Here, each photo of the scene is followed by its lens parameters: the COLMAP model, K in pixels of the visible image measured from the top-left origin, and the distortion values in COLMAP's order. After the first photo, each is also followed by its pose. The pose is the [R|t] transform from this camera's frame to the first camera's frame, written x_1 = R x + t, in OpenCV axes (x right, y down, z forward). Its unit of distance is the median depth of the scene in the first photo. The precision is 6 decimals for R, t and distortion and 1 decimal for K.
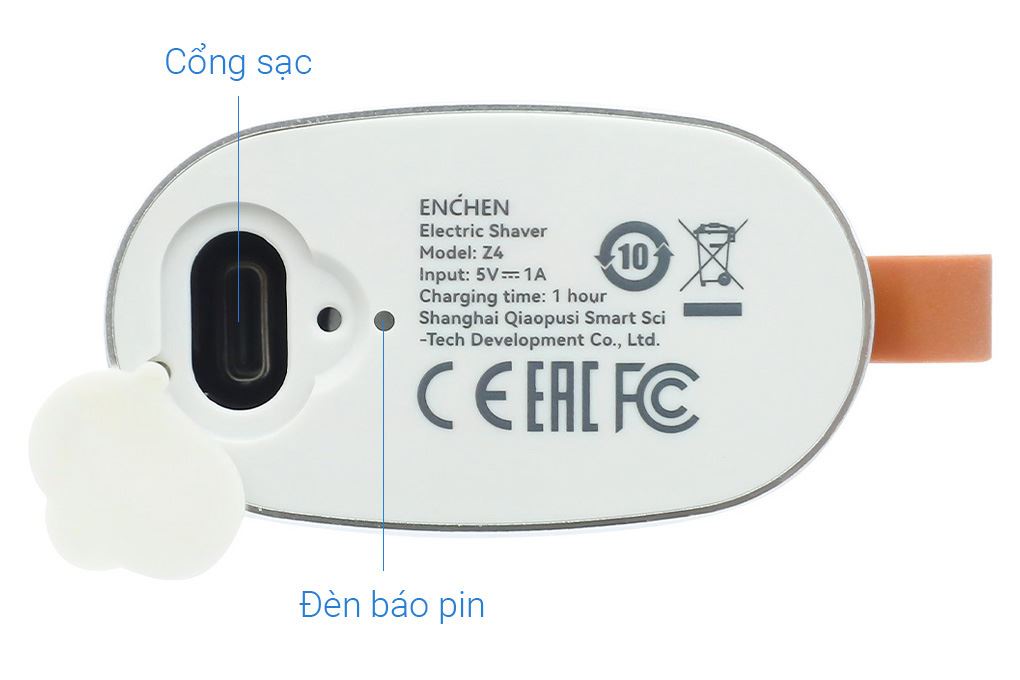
lens RADIAL K [[2050.8, 0, 520.2], [0, 2050.8, 338.1], [0, 0, 1]] dist [0.328138, 0.000000]
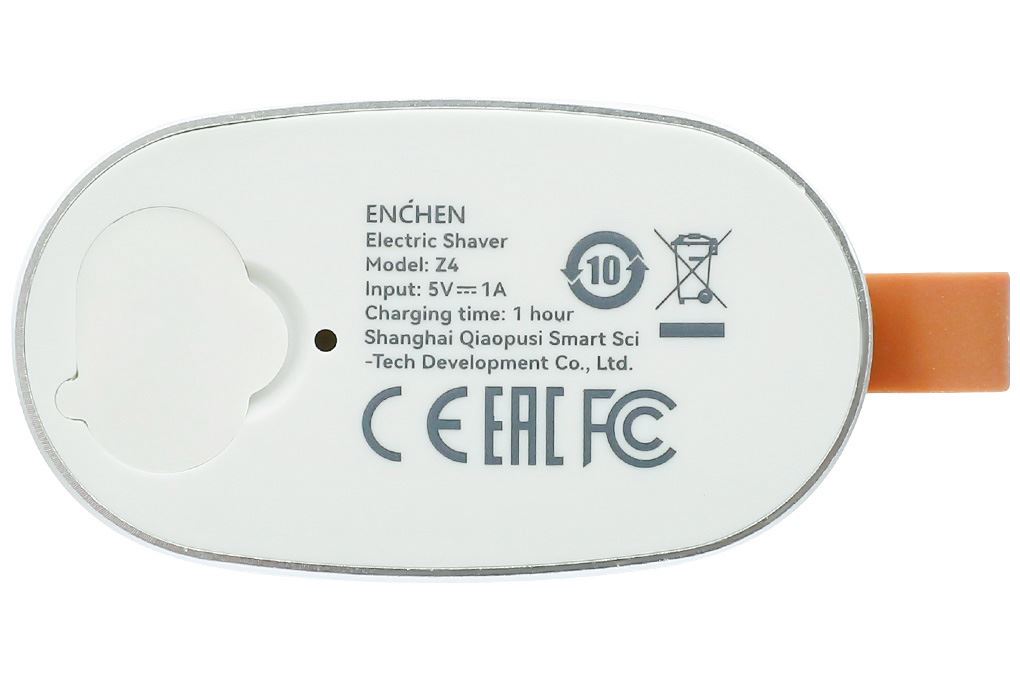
lens RADIAL K [[2050.8, 0, 499.7], [0, 2050.8, 342.2], [0, 0, 1]] dist [0.328138, 0.000000]
pose [[0.999931, 0.006895, -0.009539, 0.018449], [-0.006968, 0.999947, -0.007585, -0.001315], [0.009486, 0.007651, 0.999926, 0.103902]]
